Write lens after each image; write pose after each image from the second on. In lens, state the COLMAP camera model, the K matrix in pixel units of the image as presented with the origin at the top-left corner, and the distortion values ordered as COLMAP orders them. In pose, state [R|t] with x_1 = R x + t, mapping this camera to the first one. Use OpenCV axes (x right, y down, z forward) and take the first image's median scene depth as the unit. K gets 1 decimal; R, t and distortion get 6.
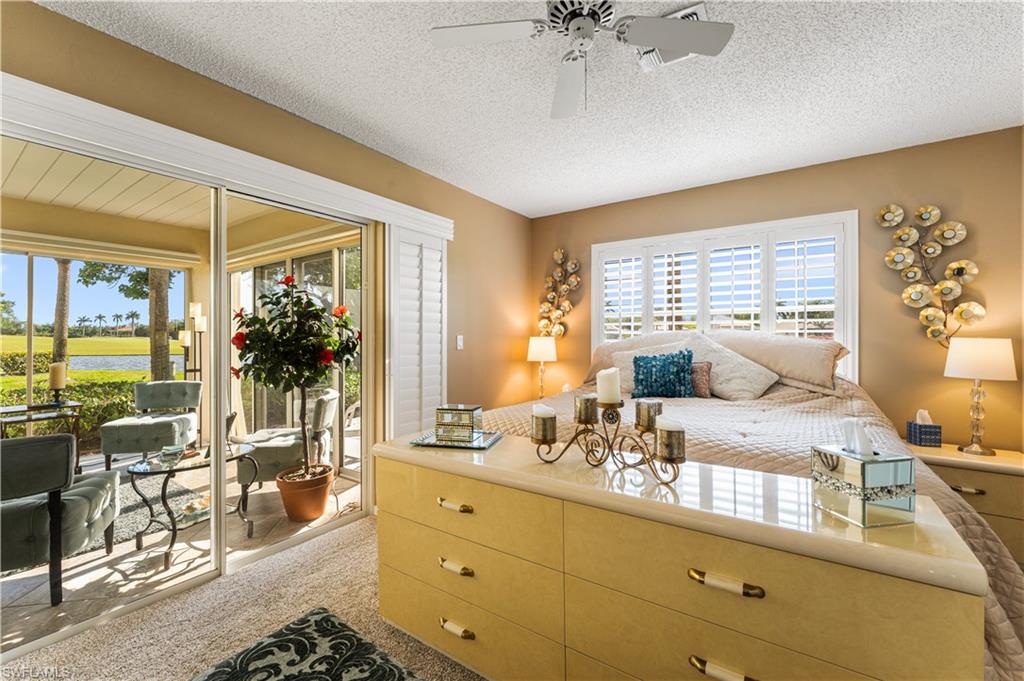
lens RADIAL K [[417.3, 0, 515.4], [0, 417.3, 338.5], [0, 0, 1]] dist [-0.018227, -0.000051]
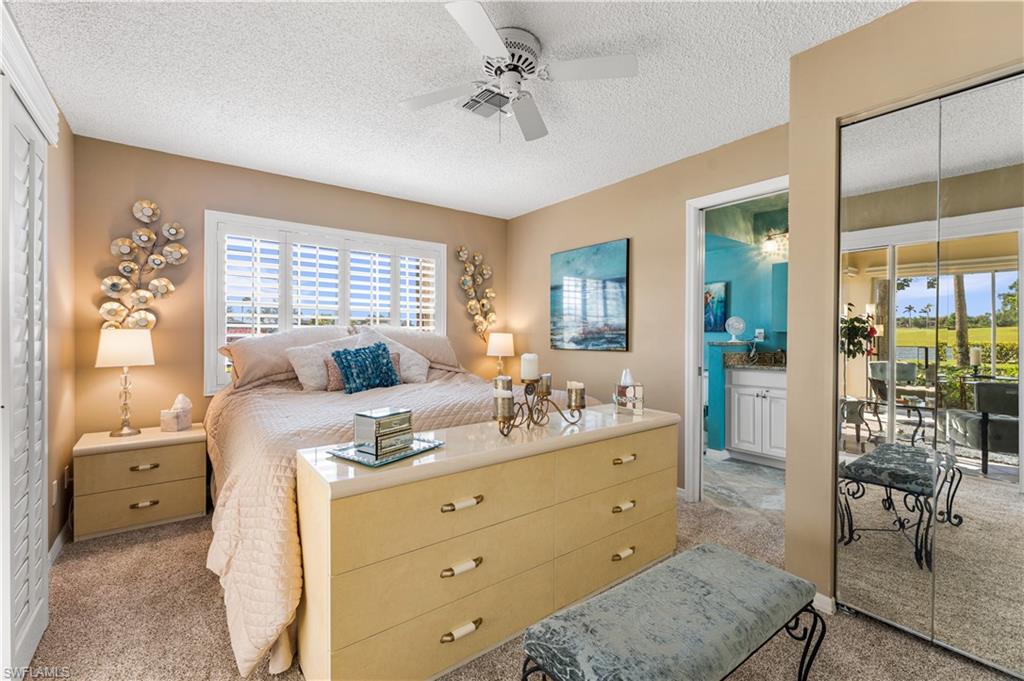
lens RADIAL K [[433.4, 0, 513.7], [0, 433.4, 337.0], [0, 0, 1]] dist [-0.003069, -0.000863]
pose [[0.318297, -0.003523, 0.947984, -0.578015], [-0.004595, 0.999976, 0.005259, 0.003623], [-0.947980, -0.006029, 0.318273, 0.306825]]
